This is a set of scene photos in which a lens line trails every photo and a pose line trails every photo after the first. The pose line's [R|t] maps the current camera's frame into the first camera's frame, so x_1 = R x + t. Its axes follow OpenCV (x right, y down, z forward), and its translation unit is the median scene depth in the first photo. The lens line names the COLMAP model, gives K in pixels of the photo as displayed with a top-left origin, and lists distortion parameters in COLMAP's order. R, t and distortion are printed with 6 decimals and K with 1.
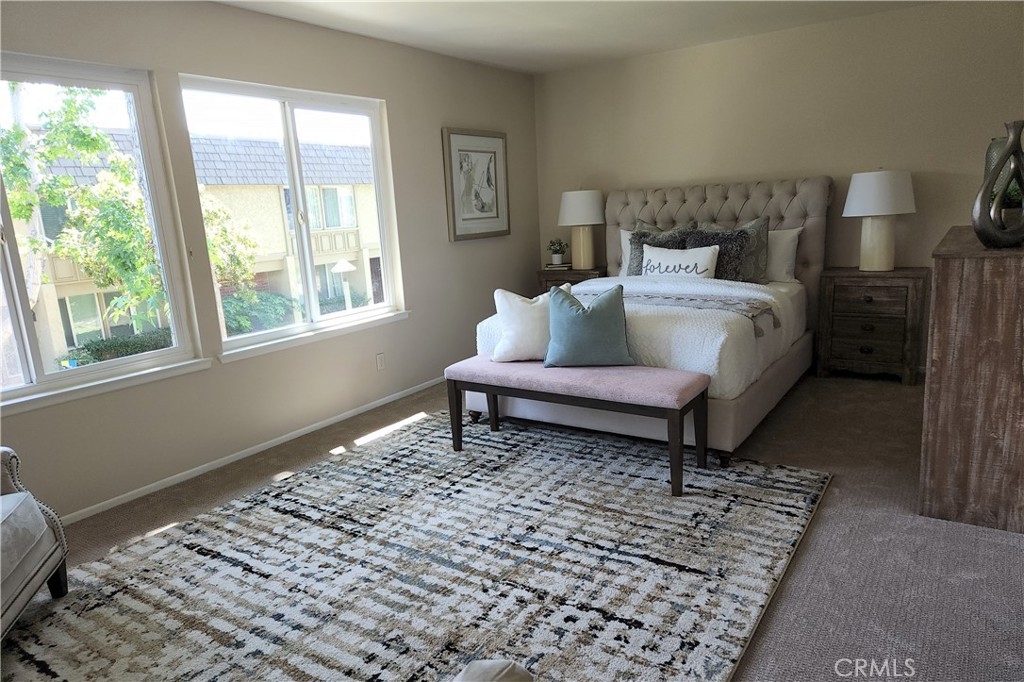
lens RADIAL K [[680.1, 0, 512.8], [0, 680.1, 345.5], [0, 0, 1]] dist [0.058237, -0.024436]
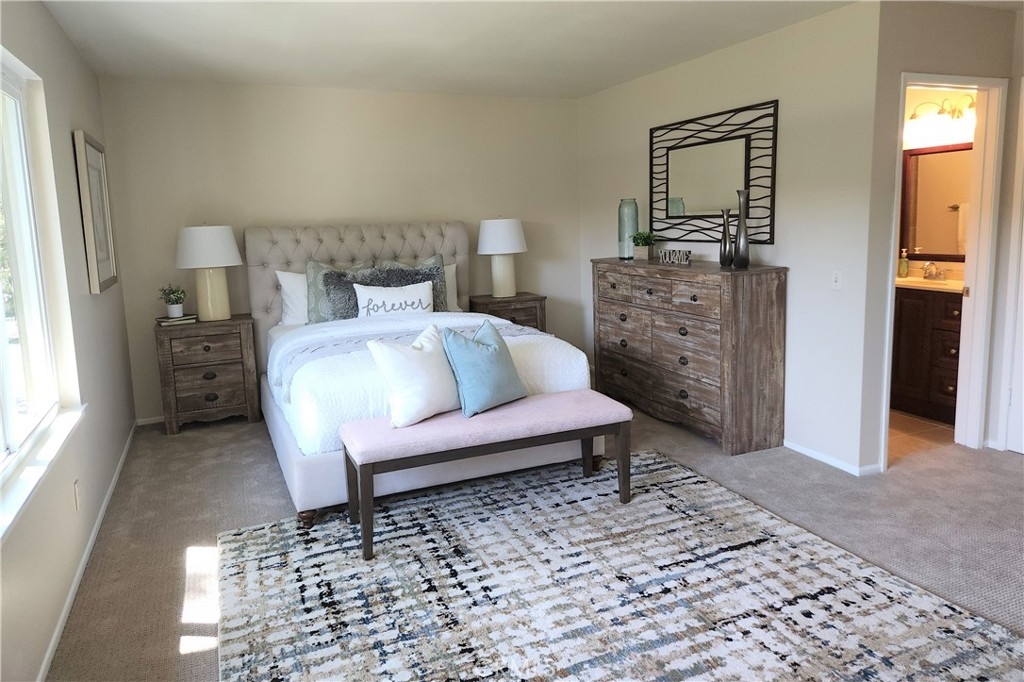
lens RADIAL K [[680.1, 0, 495.3], [0, 680.1, 280.4], [0, 0, 1]] dist [0.058237, -0.024436]
pose [[0.552125, -0.041948, 0.832705, -0.729398], [0.171432, 0.983106, -0.064144, -0.088843], [-0.815947, 0.178167, 0.549989, 0.480961]]
